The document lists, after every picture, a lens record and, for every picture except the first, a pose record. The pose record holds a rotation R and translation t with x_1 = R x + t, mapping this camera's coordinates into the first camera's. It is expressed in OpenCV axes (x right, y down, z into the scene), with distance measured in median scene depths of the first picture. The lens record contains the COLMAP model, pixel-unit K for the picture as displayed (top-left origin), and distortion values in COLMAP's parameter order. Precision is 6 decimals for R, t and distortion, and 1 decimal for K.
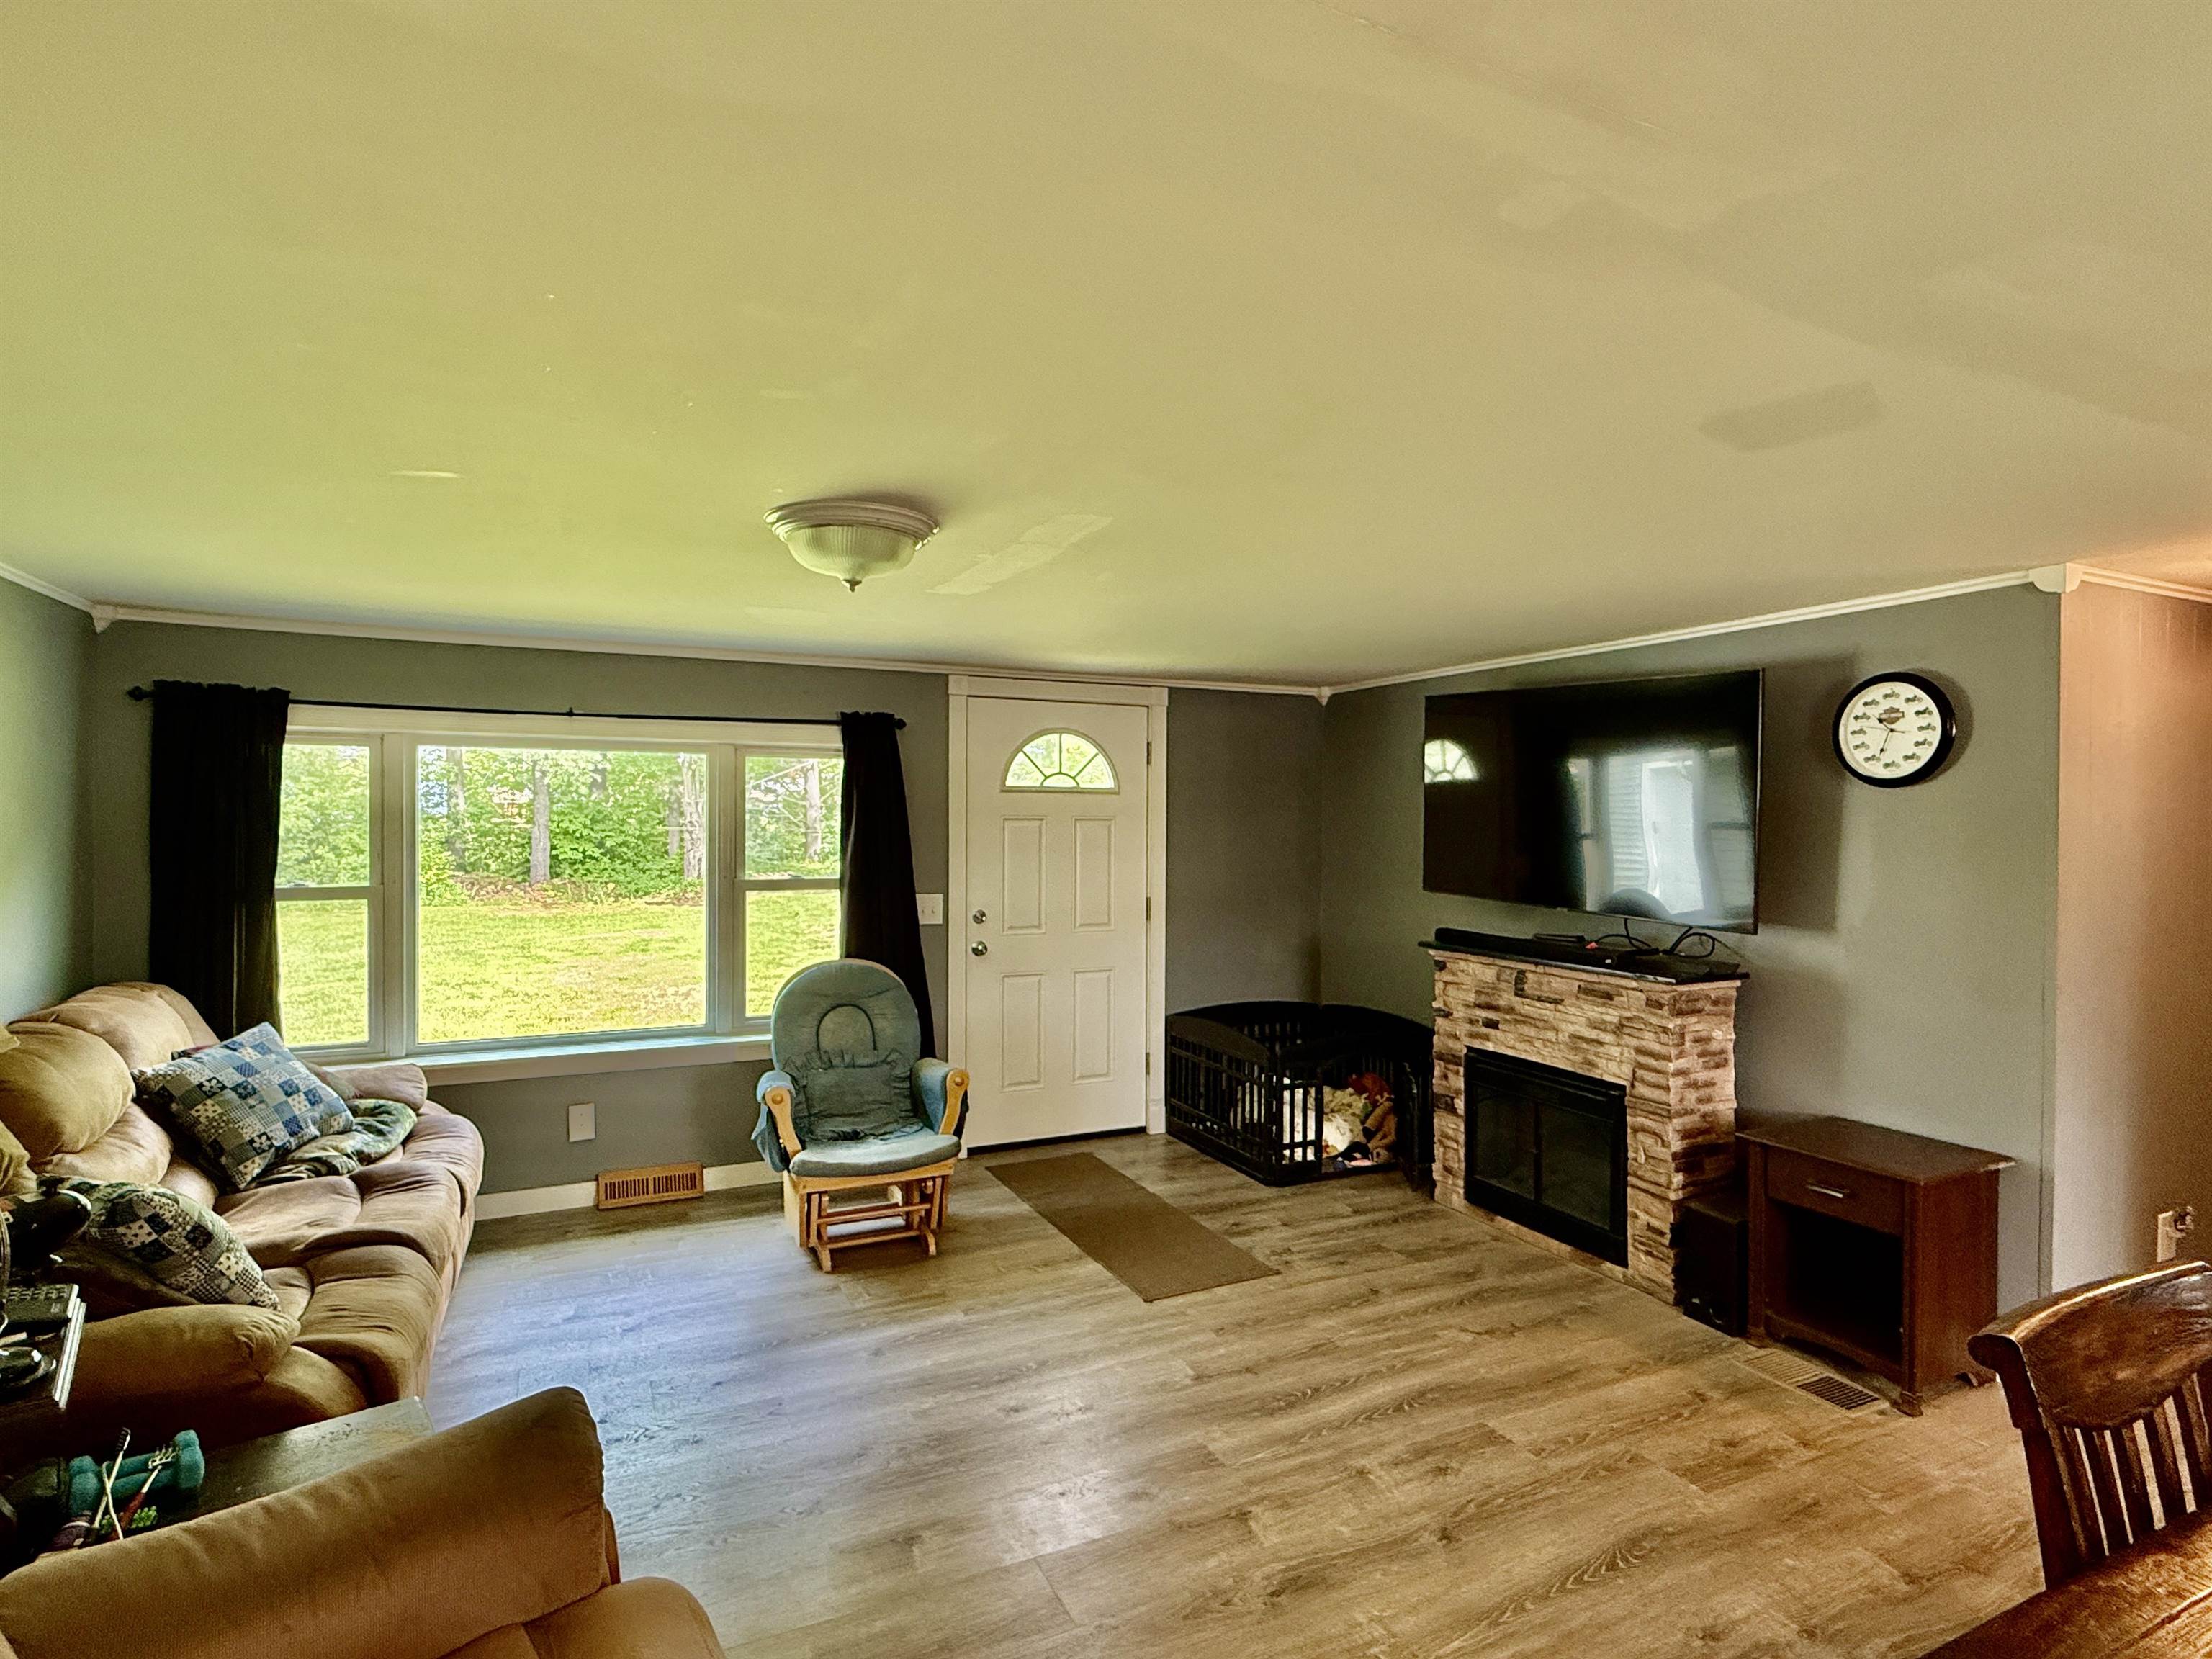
lens RADIAL K [[1134.5, 0, 1103.0], [0, 1134.5, 835.5], [0, 0, 1]] dist [0.000189, 0.000590]
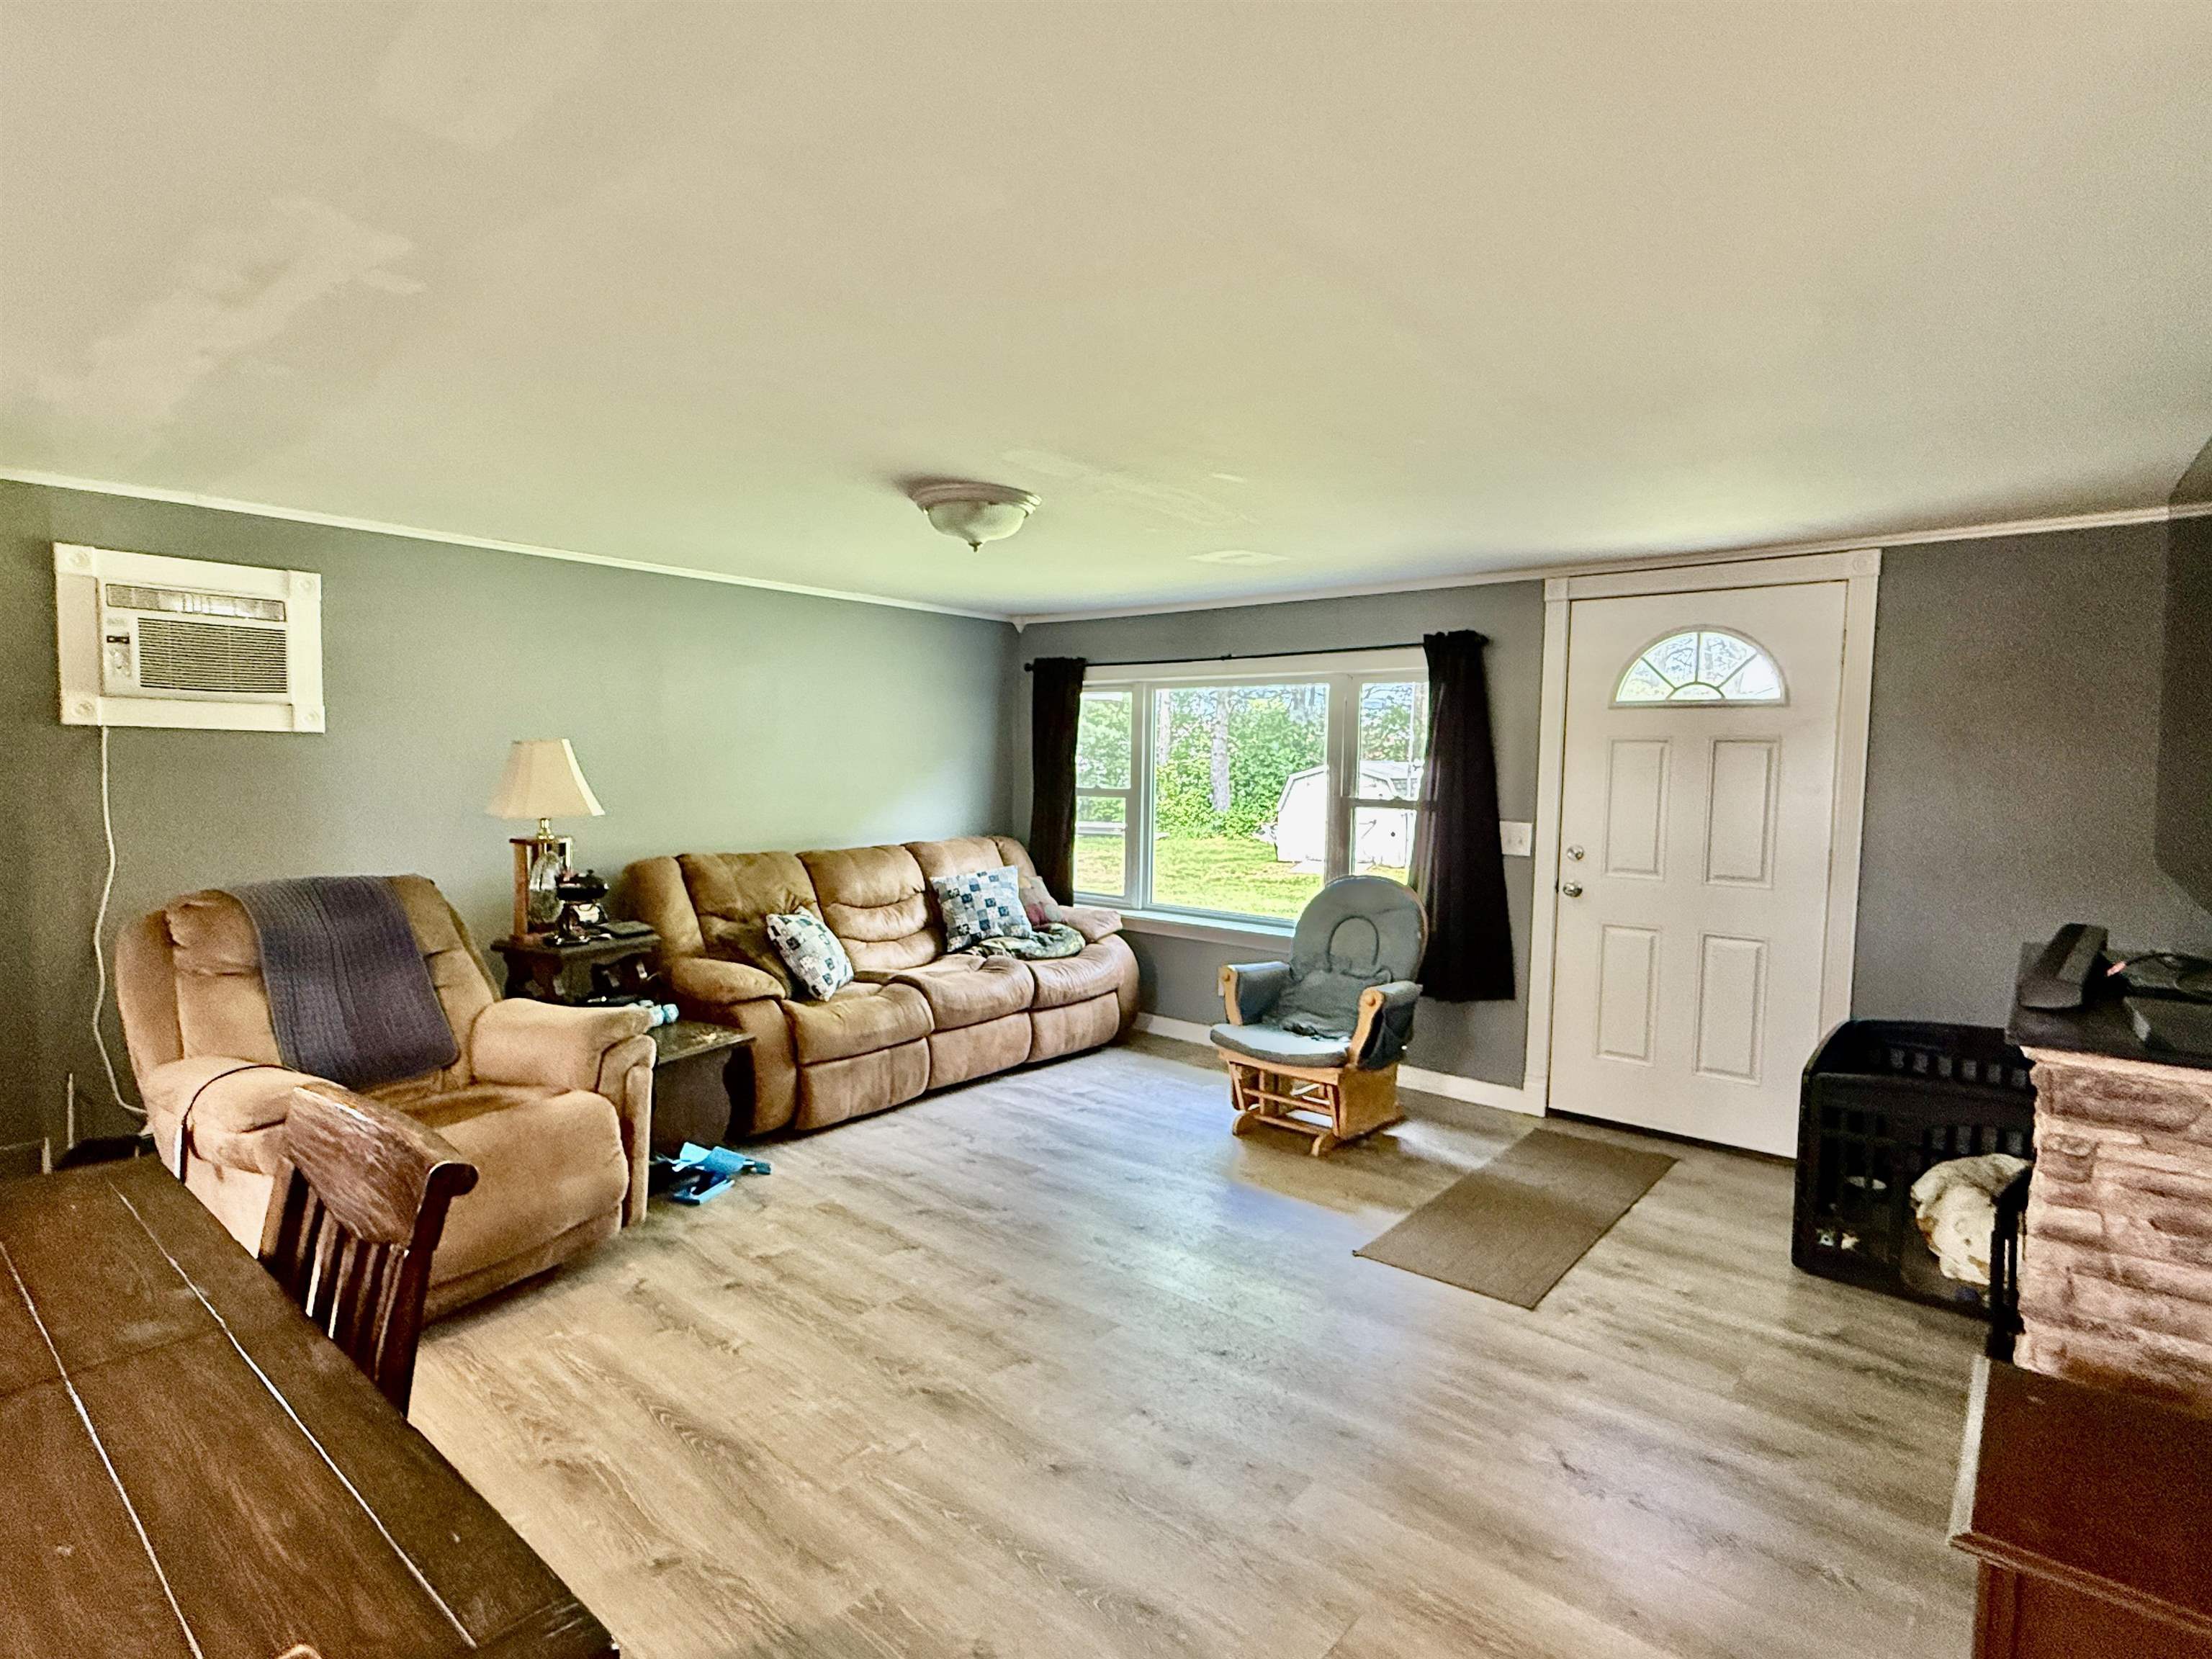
lens RADIAL K [[1134.5, 0, 1103.0], [0, 1134.5, 835.5], [0, 0, 1]] dist [0.000189, 0.000590]
pose [[0.406093, 0.063206, -0.911643, 0.668738], [-0.024741, 0.998000, 0.058173, 0.020257], [0.913497, -0.001069, 0.406845, 0.379640]]
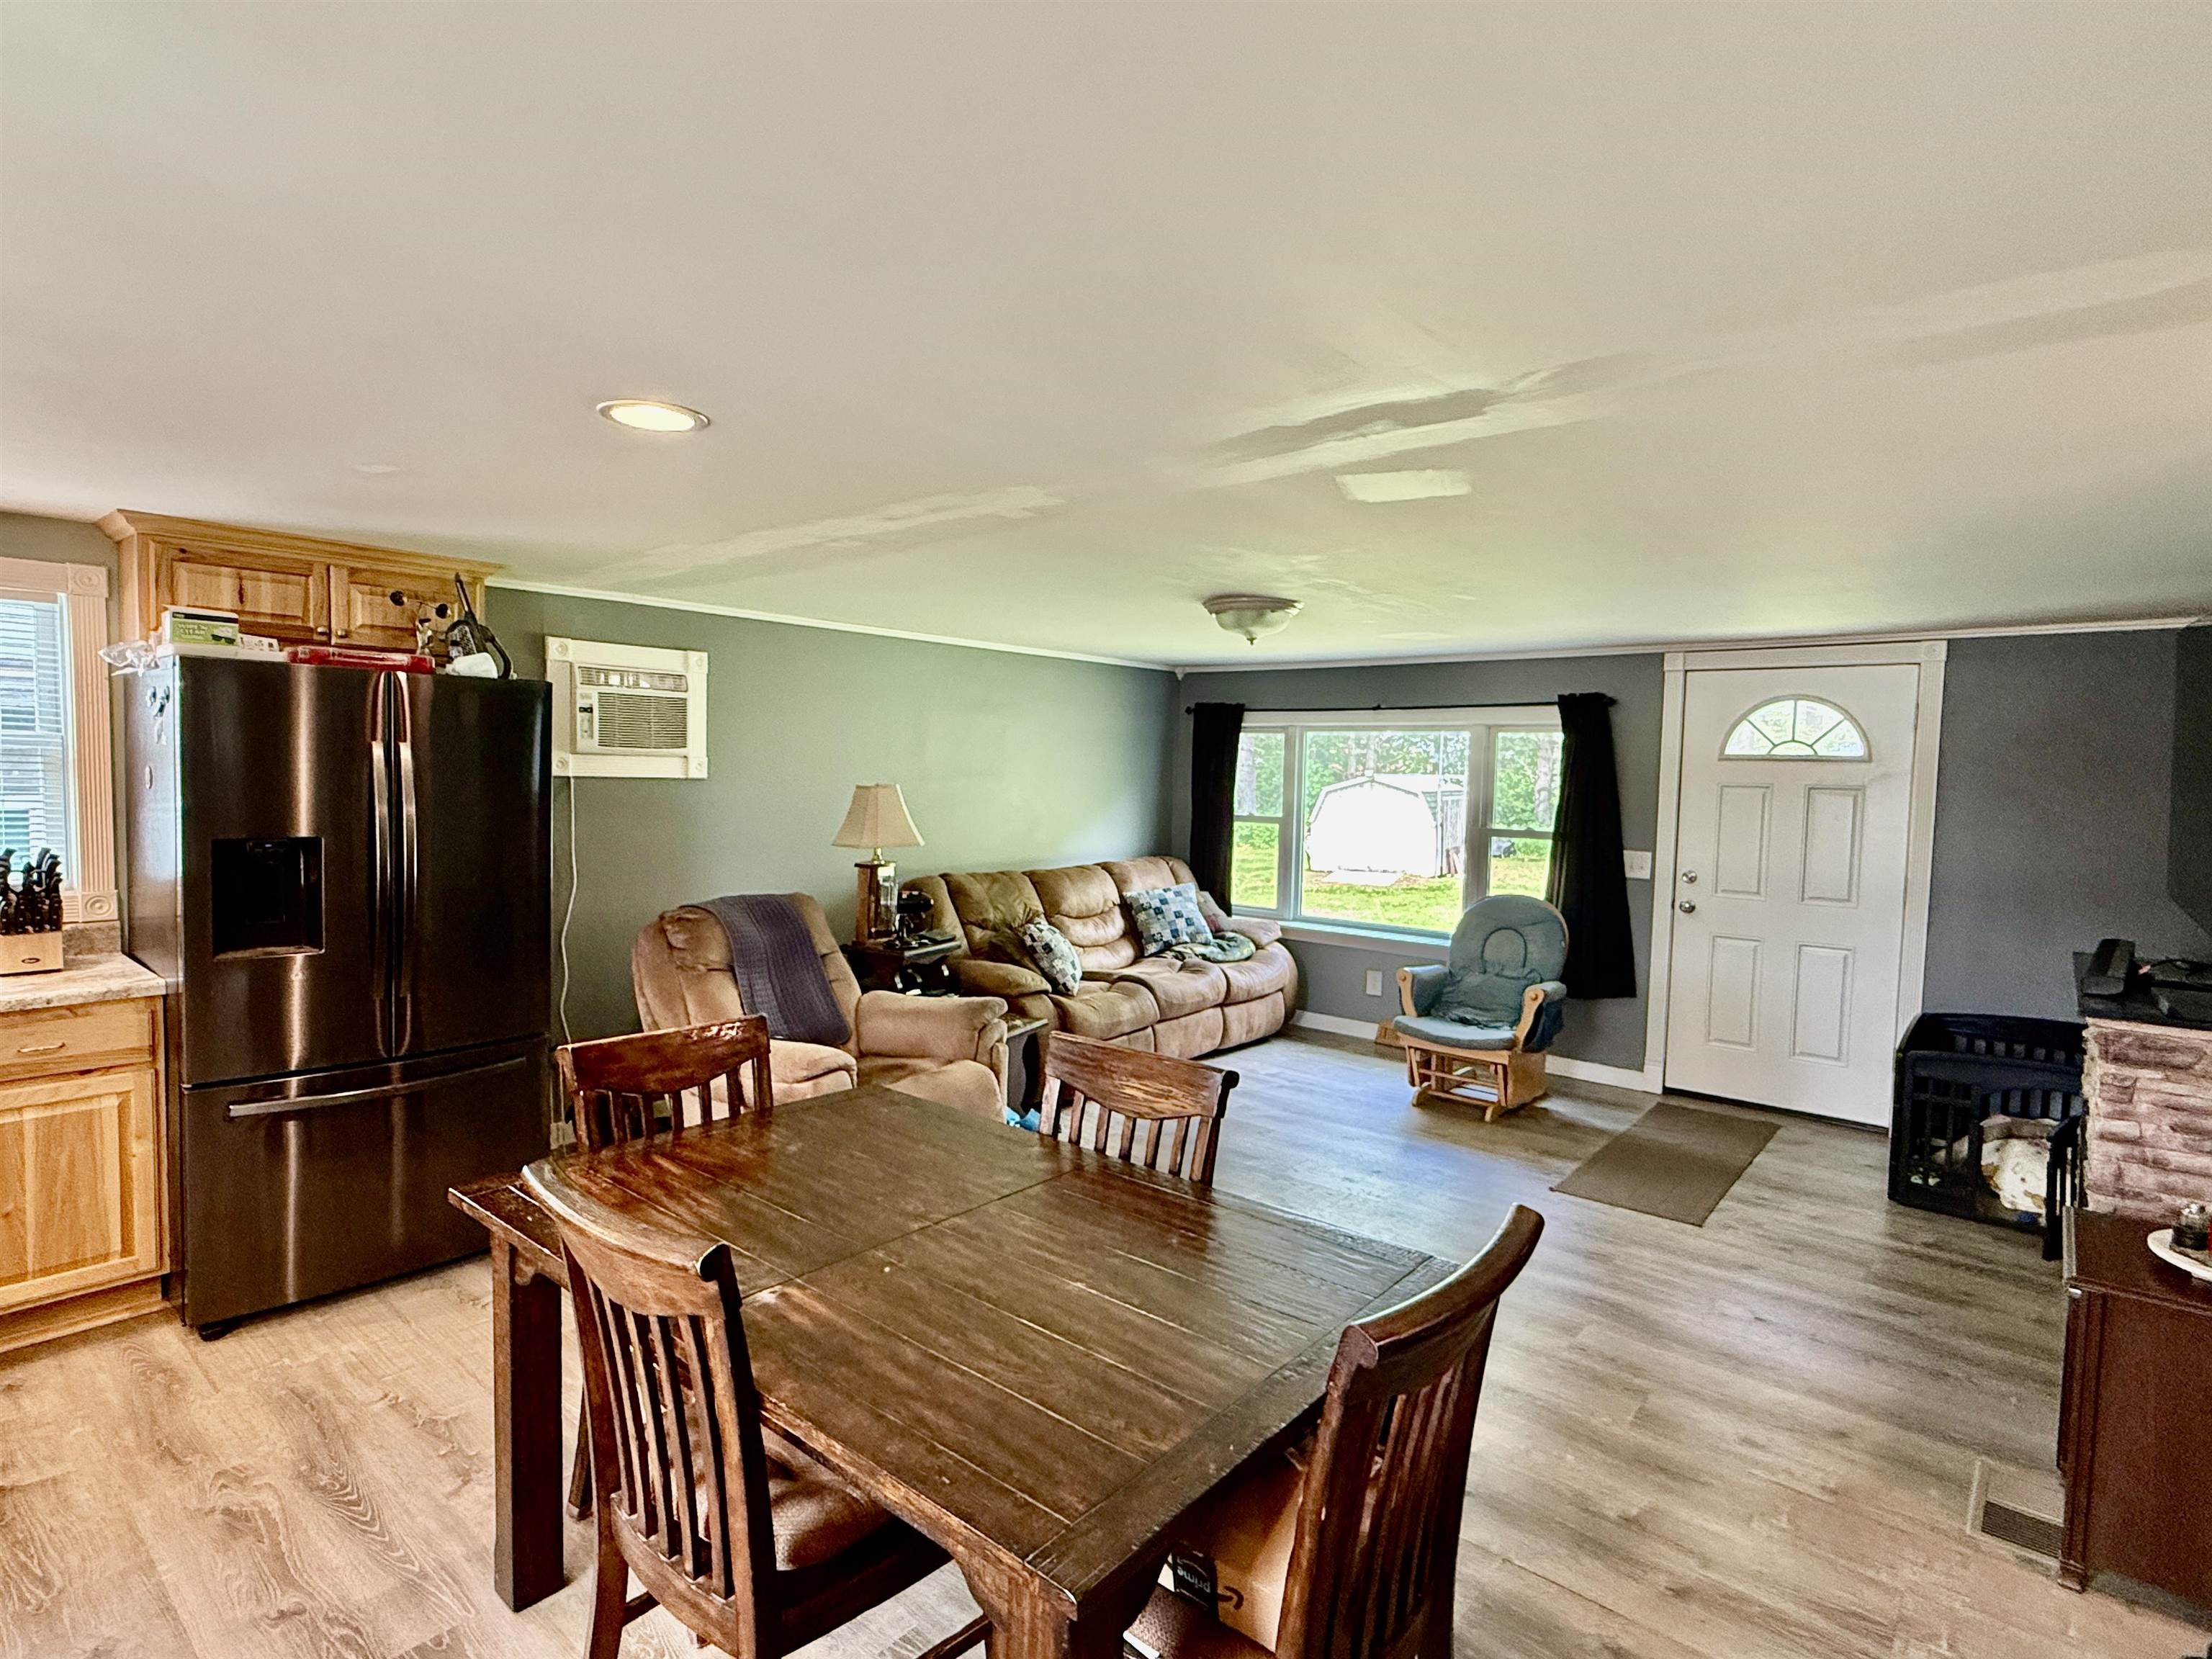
lens RADIAL K [[1139.3, 0, 1106.0], [0, 1139.3, 829.5], [0, 0, 1]] dist [0.003694, -0.000285]
pose [[0.409920, 0.056394, -0.910377, 0.794191], [-0.030088, 0.998380, 0.048297, -0.010489], [0.911625, 0.007593, 0.410952, 0.065204]]
